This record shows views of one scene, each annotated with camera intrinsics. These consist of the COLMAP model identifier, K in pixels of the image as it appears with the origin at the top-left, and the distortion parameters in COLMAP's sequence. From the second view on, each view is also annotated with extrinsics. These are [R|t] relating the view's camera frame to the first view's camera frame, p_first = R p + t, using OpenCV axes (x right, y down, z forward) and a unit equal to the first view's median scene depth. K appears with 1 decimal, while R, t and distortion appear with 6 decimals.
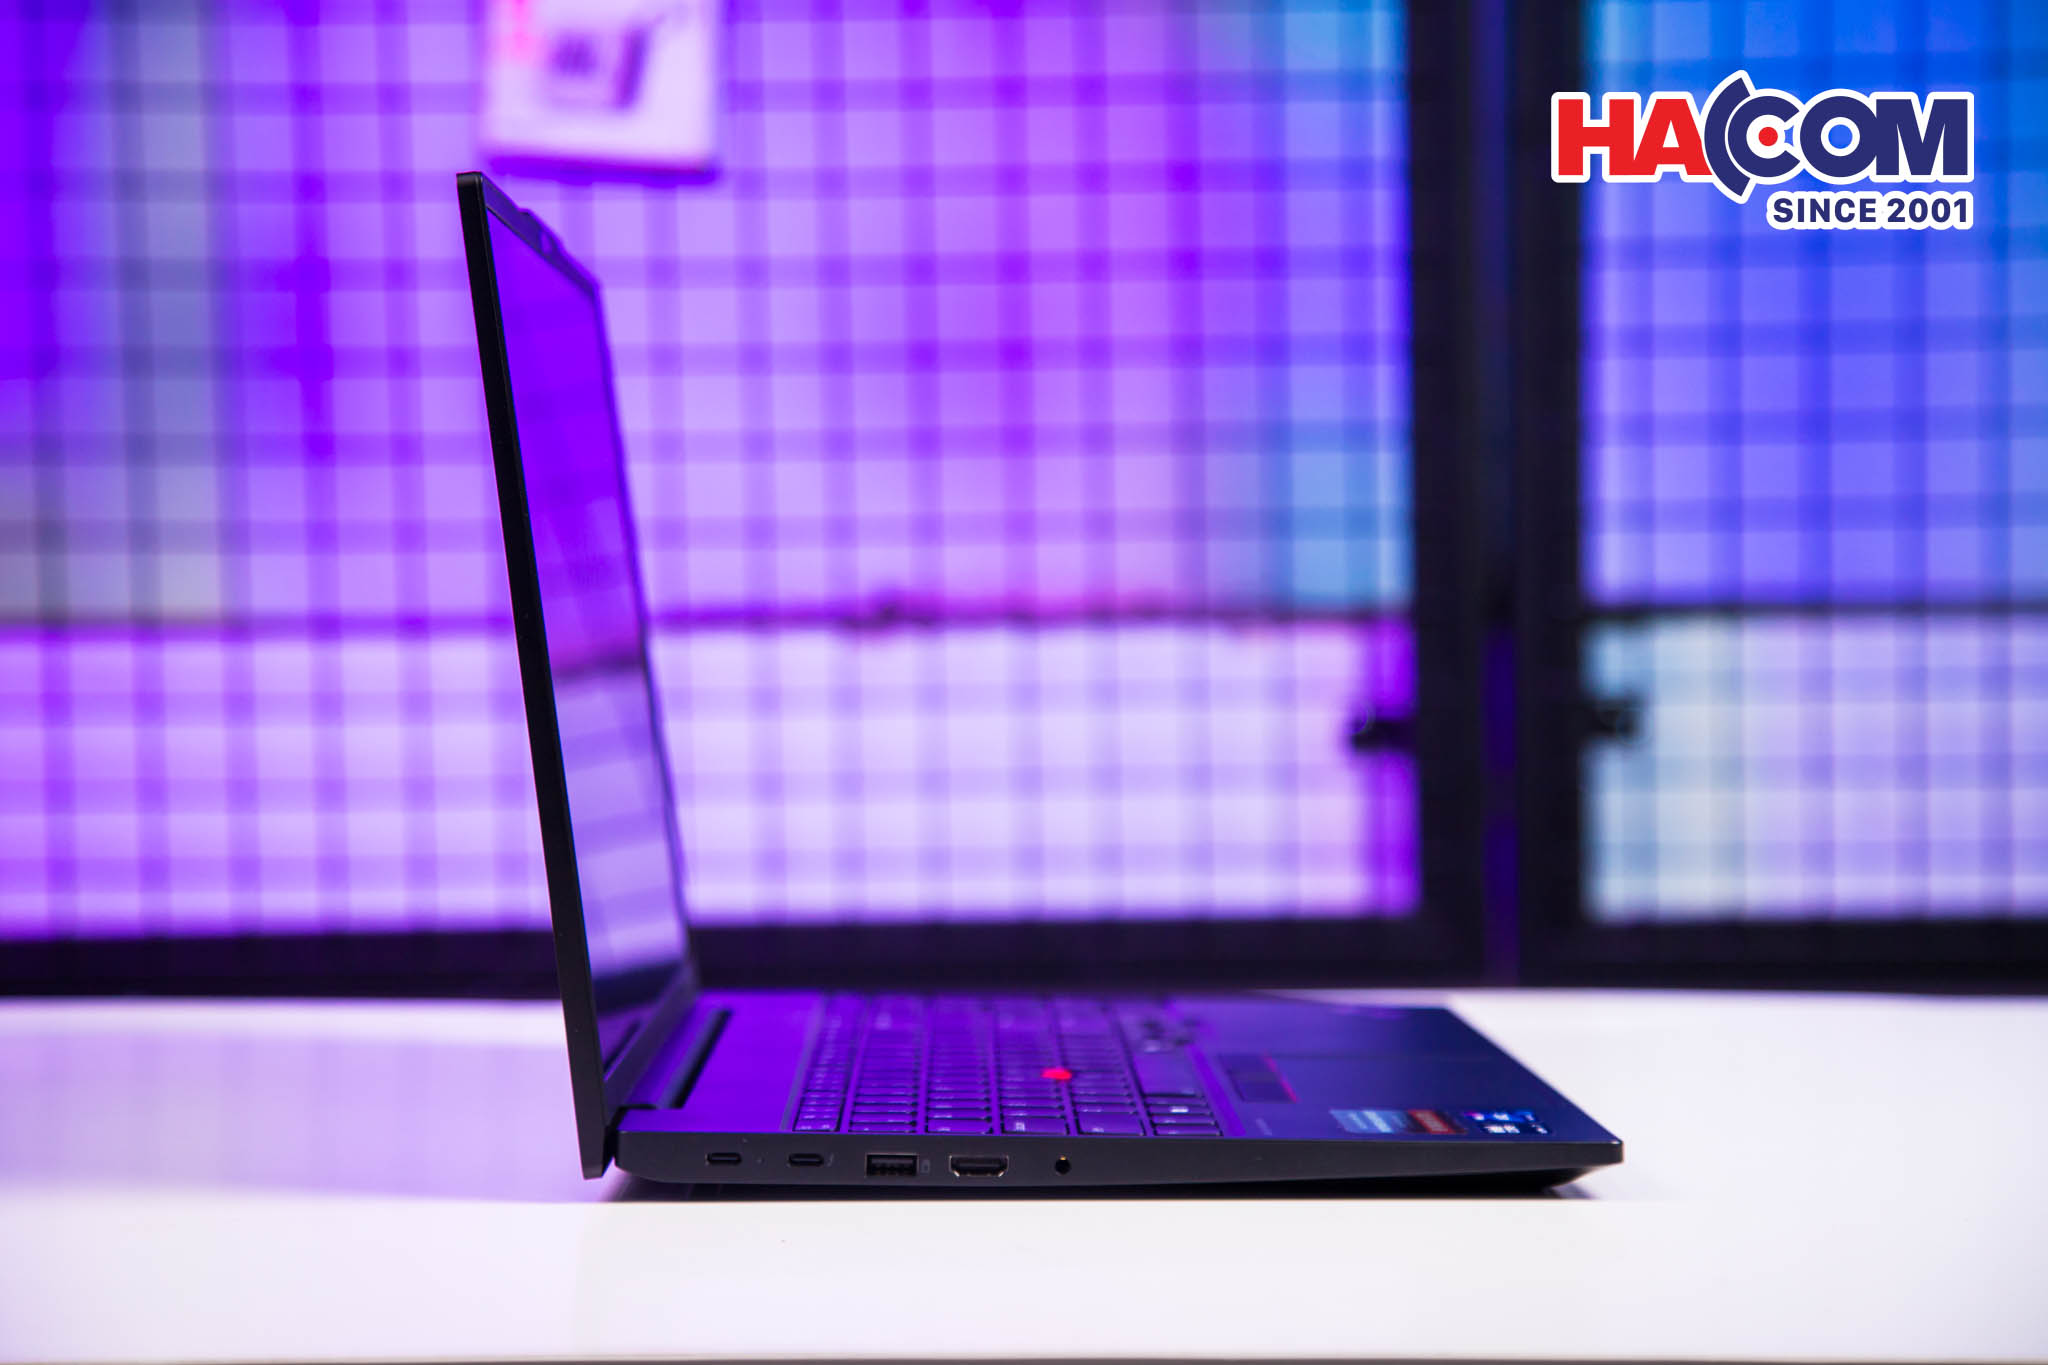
lens RADIAL K [[4128.0, 0, 1038.1], [0, 4128.0, 683.9], [0, 0, 1]] dist [0.228404, 0.000000]
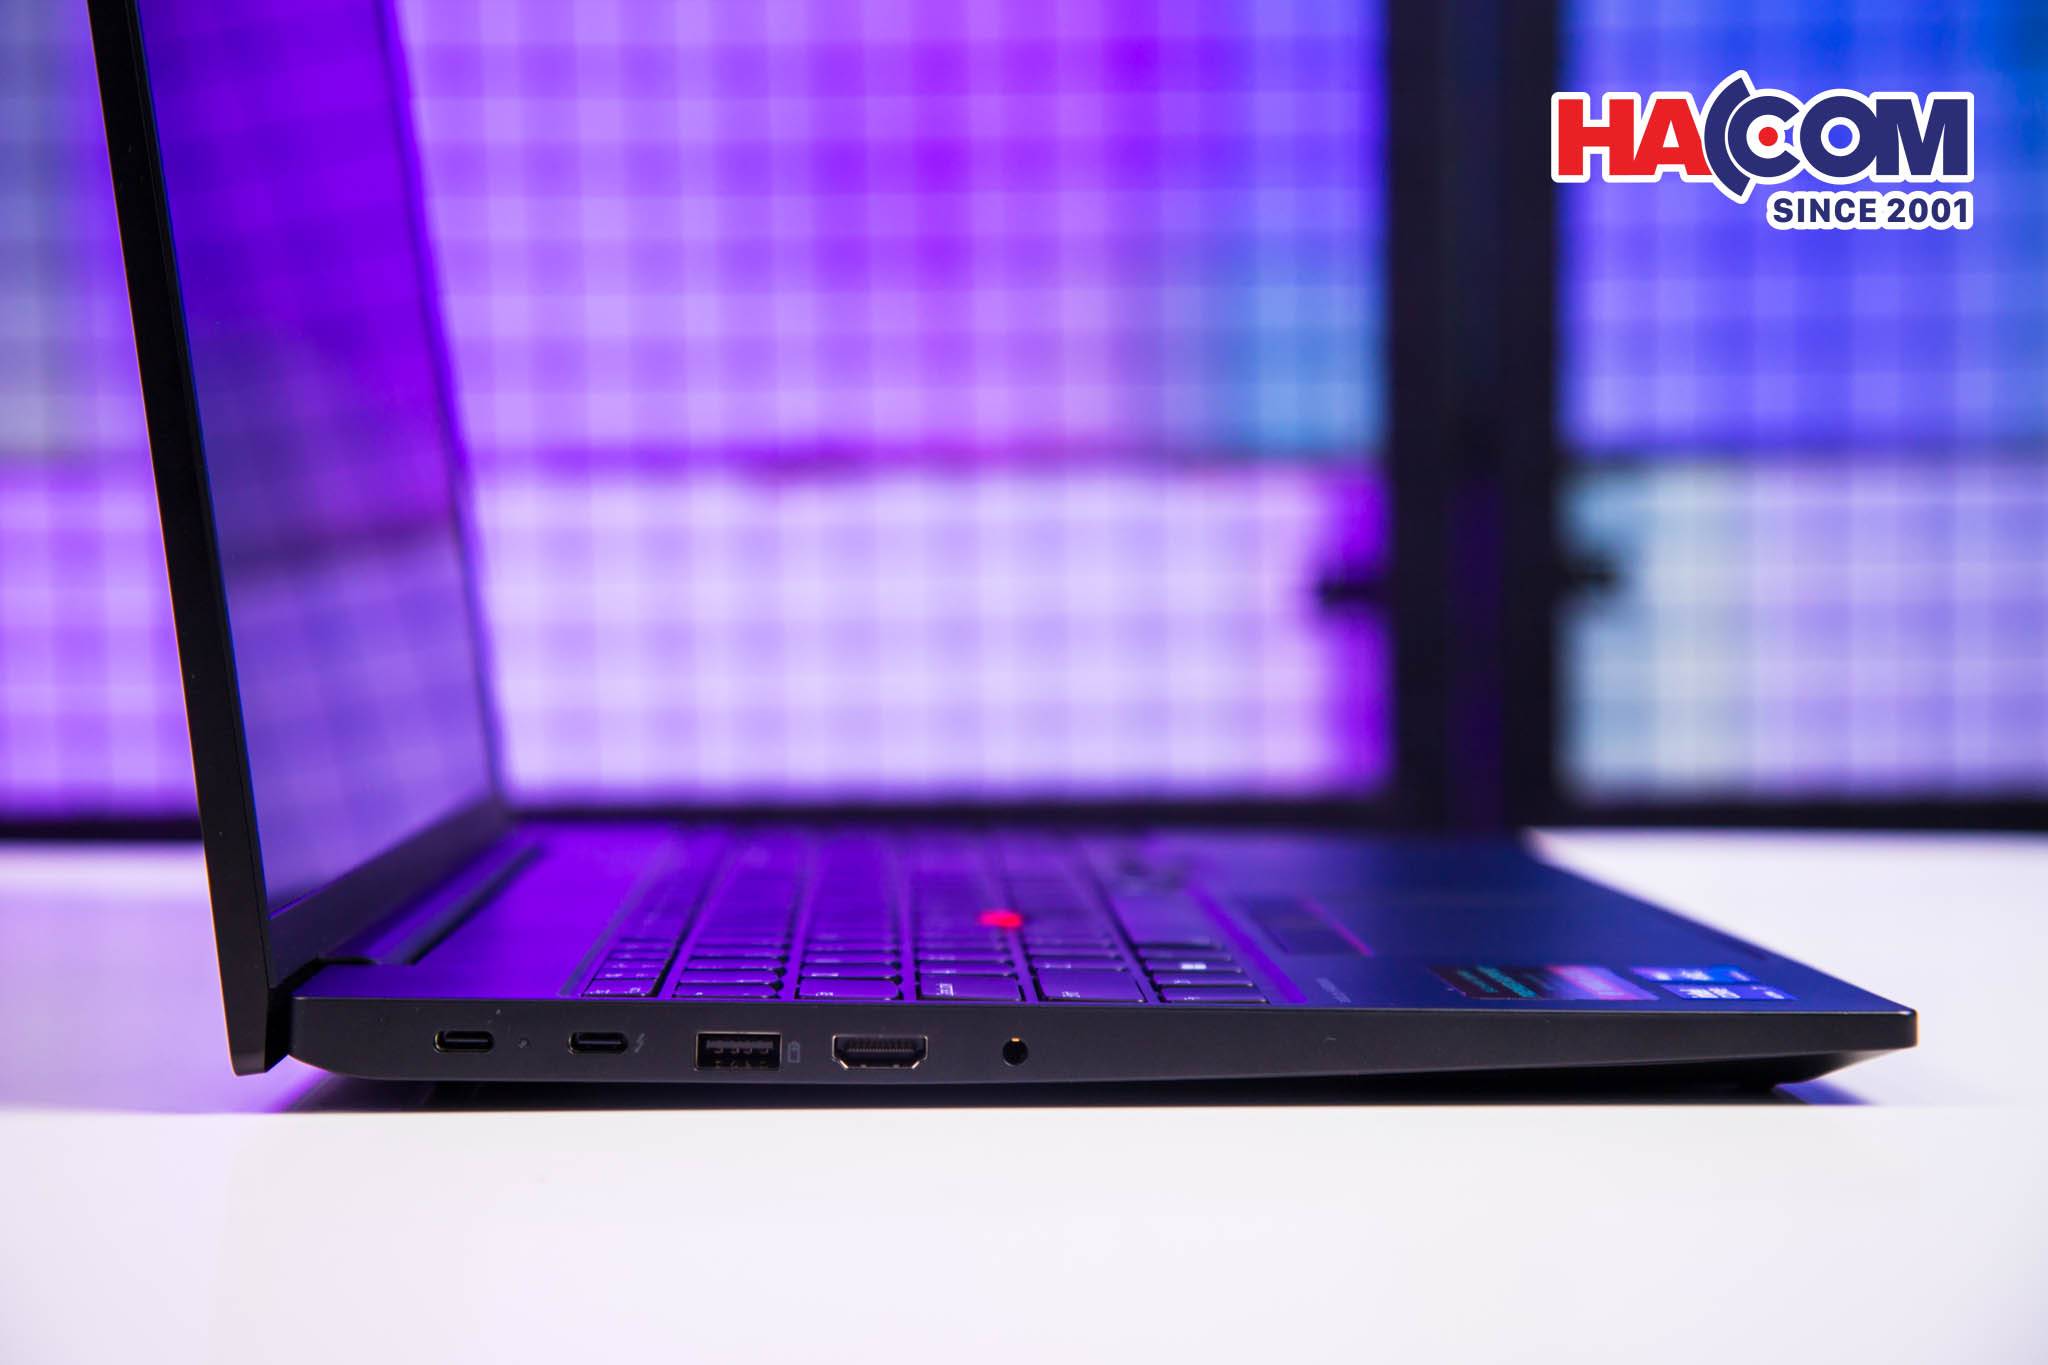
lens RADIAL K [[4084.4, 0, 1018.2], [0, 4084.4, 672.0], [0, 0, 1]] dist [0.281111, 0.000000]
pose [[0.999919, 0.000120, 0.012723, -0.000753], [-0.000376, 0.999798, 0.020112, 0.026689], [-0.012718, -0.020115, 0.999717, 0.219231]]
